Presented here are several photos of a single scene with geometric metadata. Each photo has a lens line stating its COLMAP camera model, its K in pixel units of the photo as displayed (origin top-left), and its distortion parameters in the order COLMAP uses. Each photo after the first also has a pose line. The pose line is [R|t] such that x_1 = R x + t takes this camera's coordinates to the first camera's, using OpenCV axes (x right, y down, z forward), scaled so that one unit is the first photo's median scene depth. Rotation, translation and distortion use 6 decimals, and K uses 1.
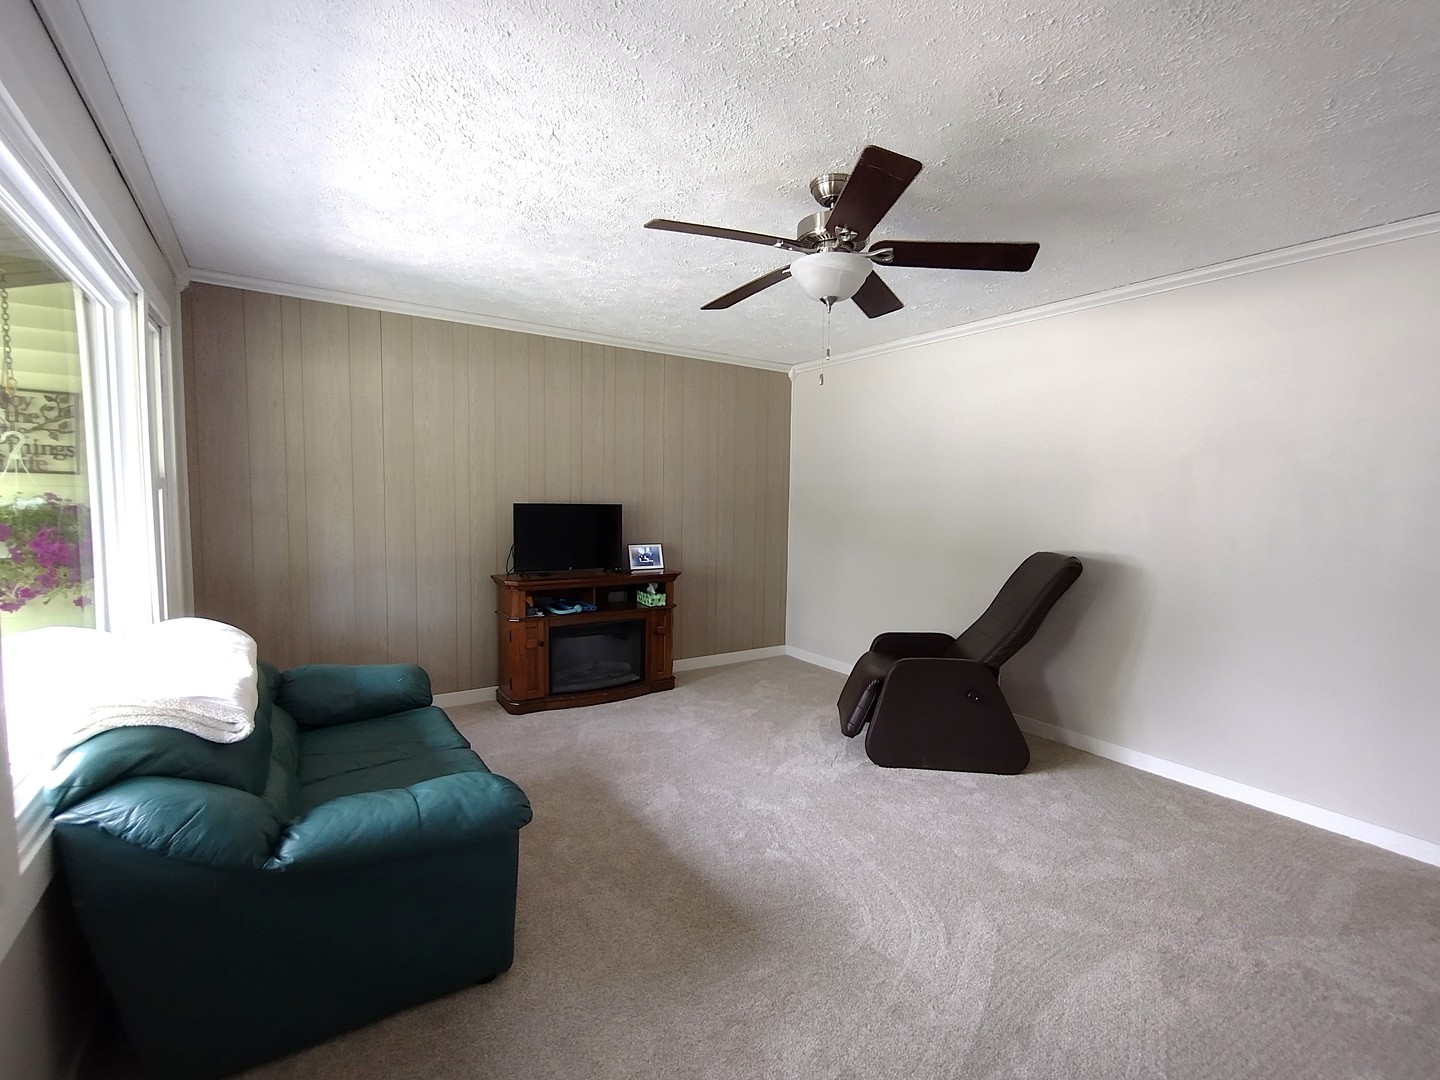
lens RADIAL K [[659.1, 0, 718.0], [0, 659.1, 543.0], [0, 0, 1]] dist [0.003566, -0.000415]
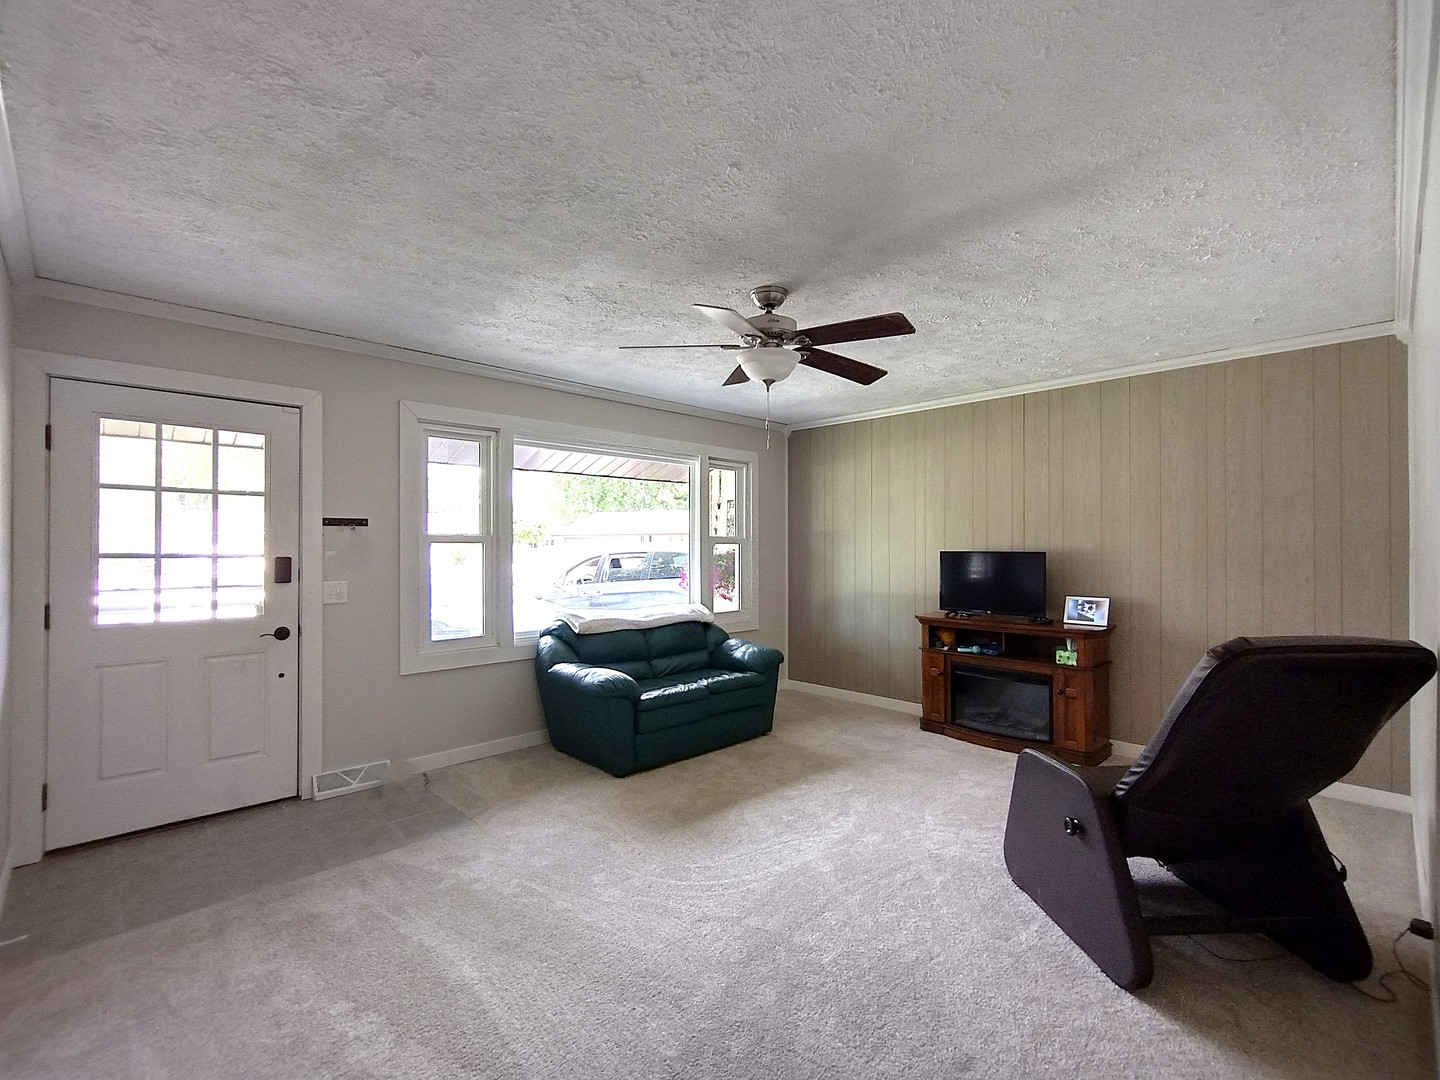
lens RADIAL K [[659.1, 0, 715.6], [0, 659.1, 543.9], [0, 0, 1]] dist [0.003566, -0.000415]
pose [[0.177314, -0.023850, -0.983865, 0.768881], [-0.069134, 0.996935, -0.036626, -0.002056], [0.981723, 0.074513, 0.175121, 0.392273]]
